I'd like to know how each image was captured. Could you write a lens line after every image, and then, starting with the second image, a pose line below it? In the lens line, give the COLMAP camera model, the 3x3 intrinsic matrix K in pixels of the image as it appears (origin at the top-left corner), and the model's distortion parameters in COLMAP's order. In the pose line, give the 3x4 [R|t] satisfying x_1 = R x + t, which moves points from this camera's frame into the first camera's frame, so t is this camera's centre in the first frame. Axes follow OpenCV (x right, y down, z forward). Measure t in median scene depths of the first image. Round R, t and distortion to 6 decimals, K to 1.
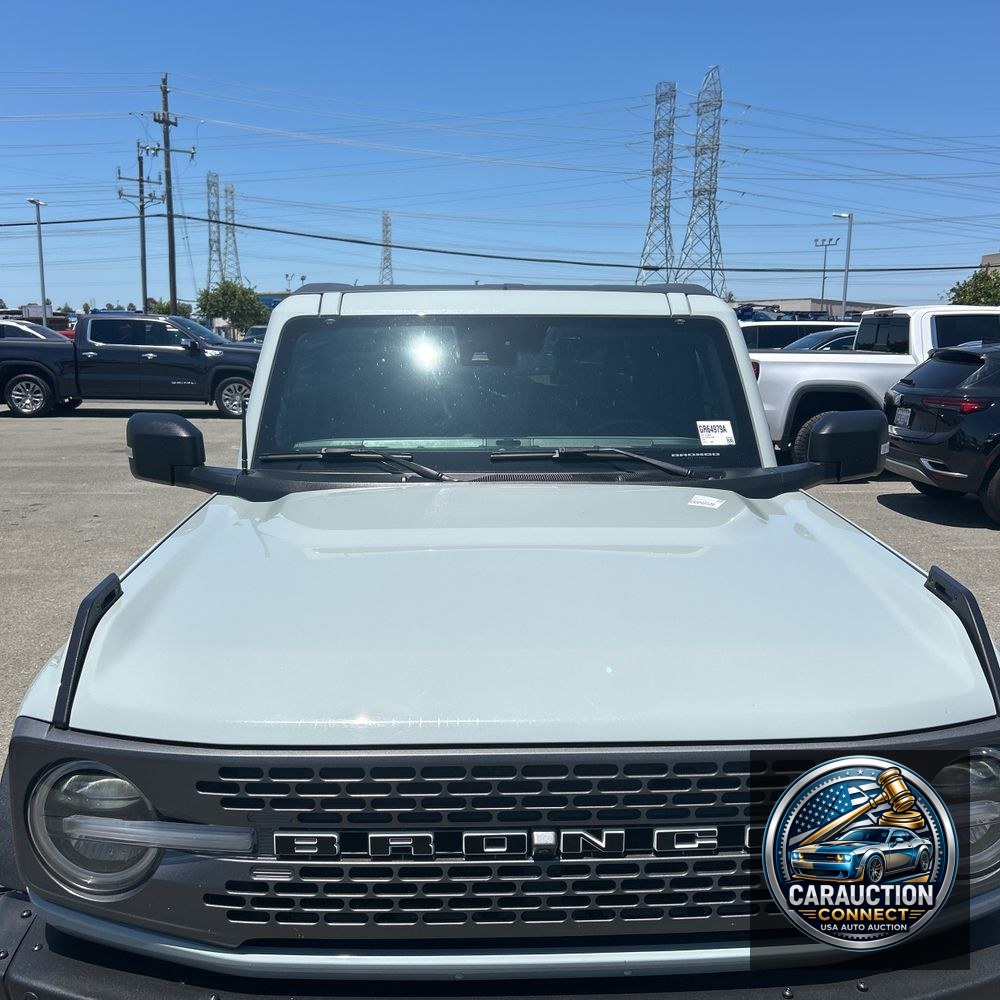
lens RADIAL K [[1023.5, 0, 494.2], [0, 1023.5, 510.3], [0, 0, 1]] dist [0.053083, -0.105011]
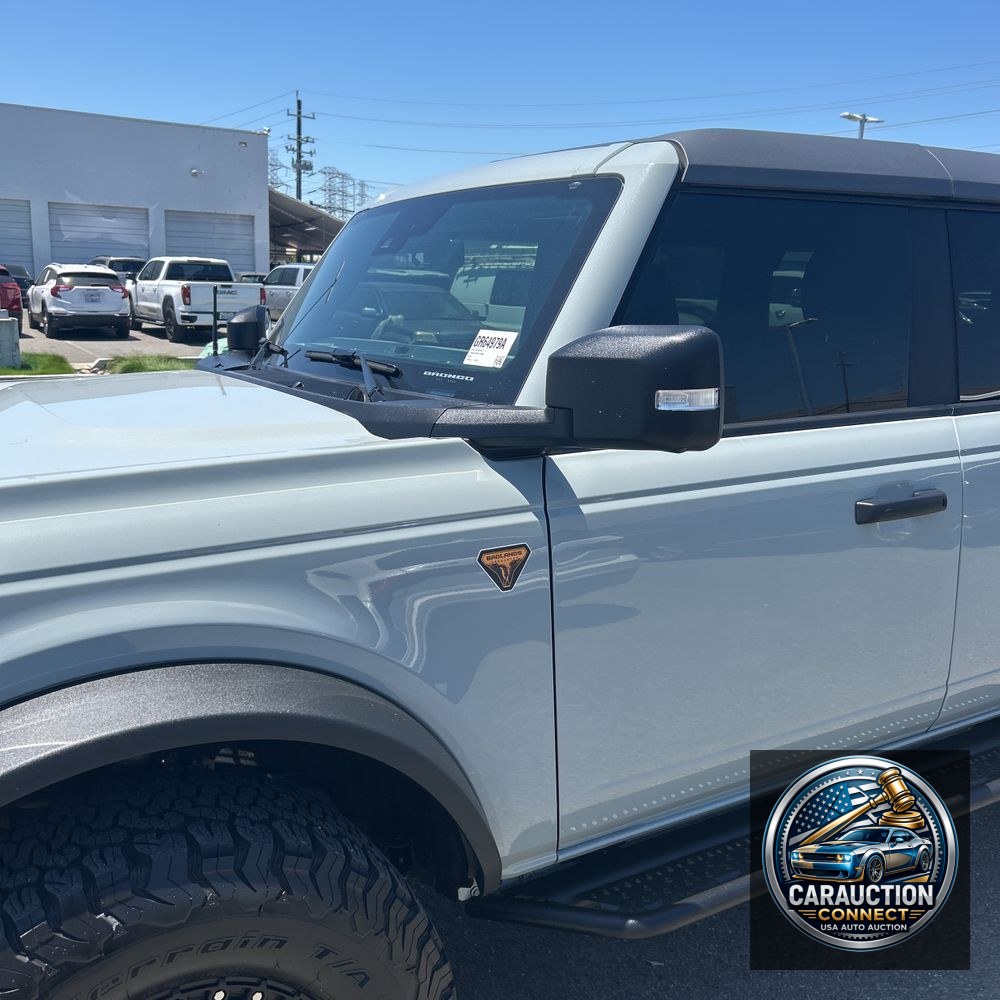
lens RADIAL K [[1004.3, 0, 497.7], [0, 1004.3, 523.3], [0, 0, 1]] dist [0.126565, -0.290346]
pose [[0.498190, 0.198900, -0.843946, 0.114164], [-0.174991, 0.976369, 0.126810, -0.006988], [0.849226, 0.084507, 0.521223, 0.096699]]
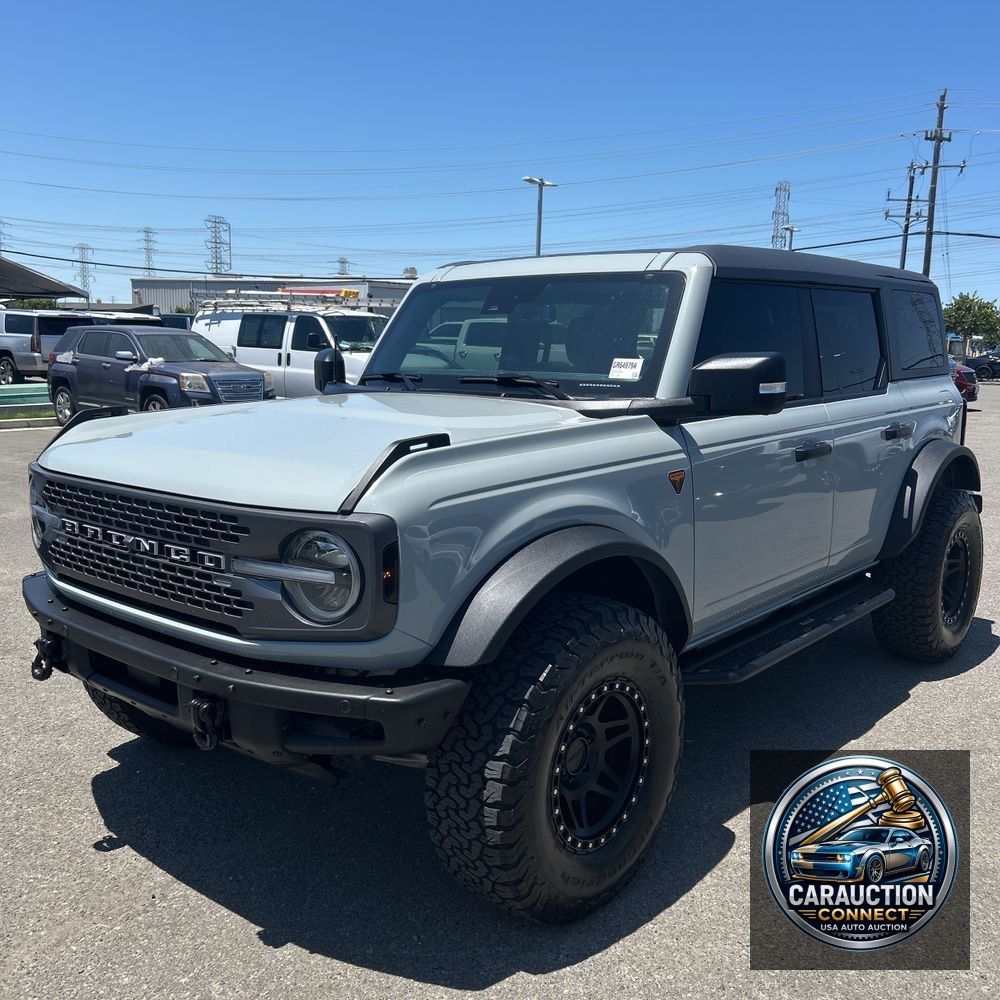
lens RADIAL K [[979.9, 0, 500.0], [0, 979.9, 529.9], [0, 0, 1]] dist [0.111012, -0.147726]
pose [[0.742402, 0.130179, -0.657185, 0.126094], [-0.127556, 0.990462, 0.052100, 0.009745], [0.657699, 0.045148, 0.751926, 0.008922]]
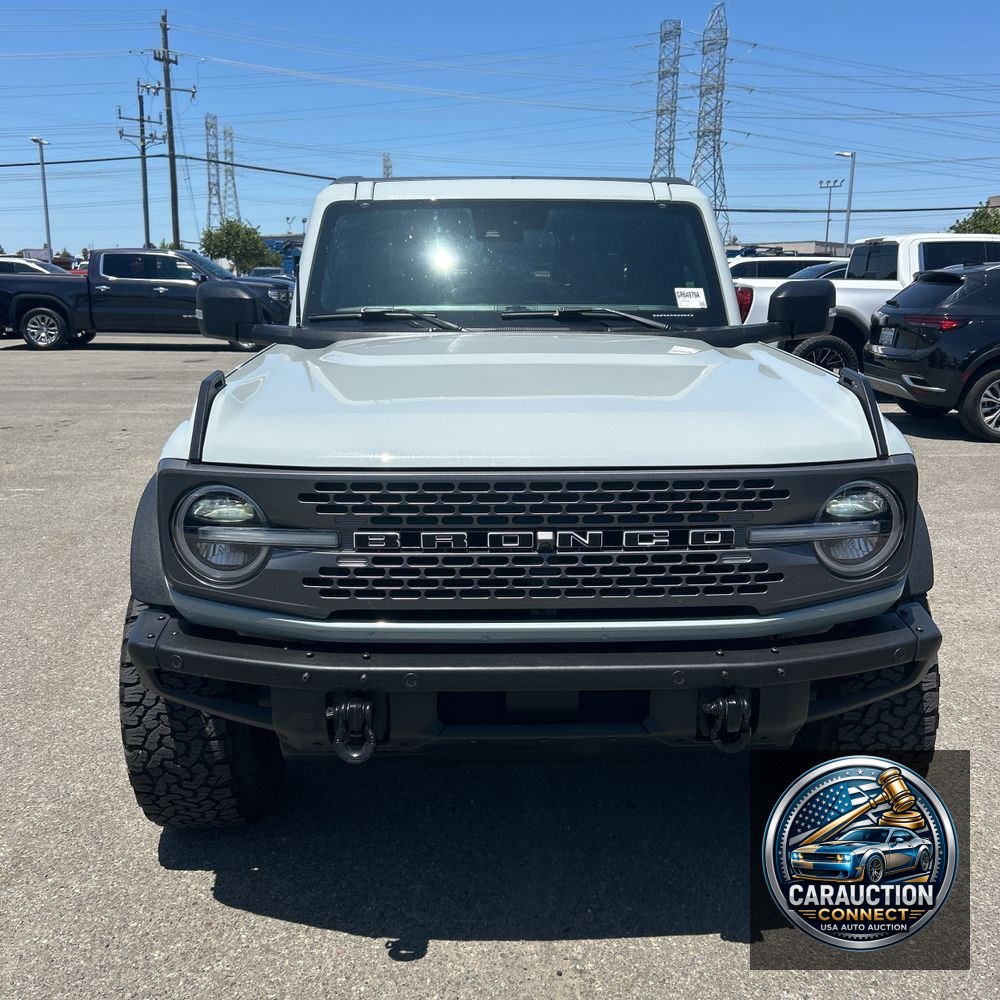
lens RADIAL K [[1023.5, 0, 494.2], [0, 1023.5, 510.3], [0, 0, 1]] dist [0.053083, -0.105011]
pose [[0.999998, 0.000724, -0.001640, -0.001450], [-0.000642, 0.998763, 0.049724, 0.016134], [0.001674, -0.049723, 0.998762, -0.029973]]
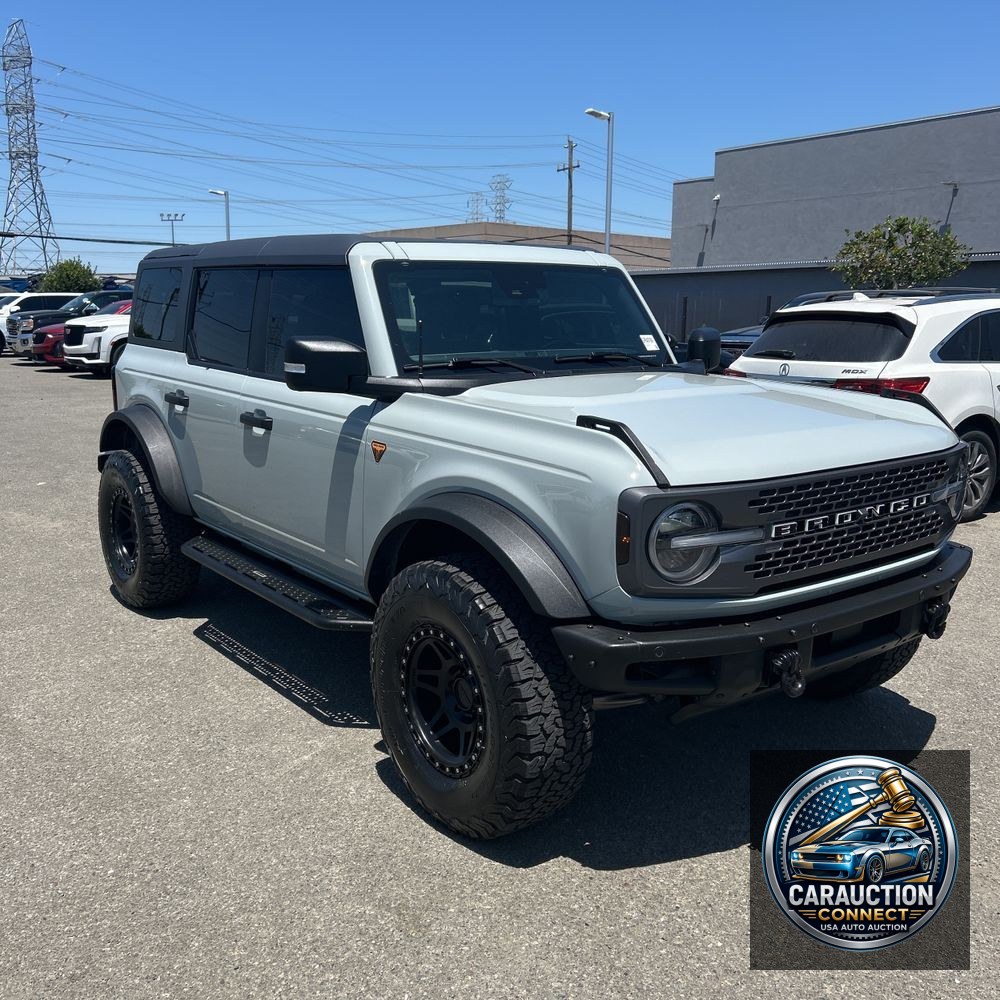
lens RADIAL K [[1033.5, 0, 500.0], [0, 1033.5, 500.0], [0, 0, 1]] dist [0.045602, -0.042219]
pose [[0.805290, -0.107512, 0.583052, -0.129600], [0.101663, 0.993895, 0.042855, 0.010161], [-0.584100, 0.024764, 0.811304, -0.018588]]
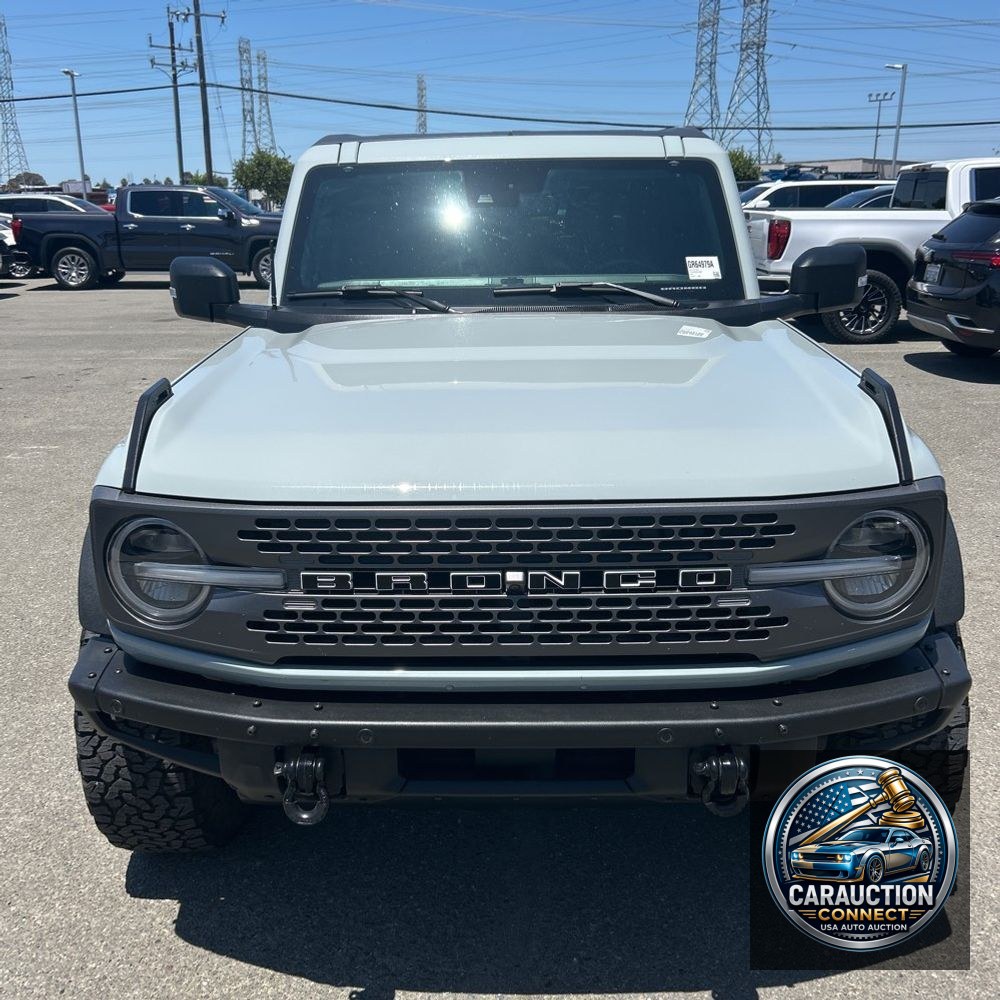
lens RADIAL K [[1019.3, 0, 476.5], [0, 1019.3, 502.2], [0, 0, 1]] dist [0.029227, -0.037600]
pose [[0.998437, -0.000871, -0.055886, 0.005366], [0.007218, 0.993514, 0.113477, 0.006657], [0.055424, -0.113703, 0.991968, -0.016373]]
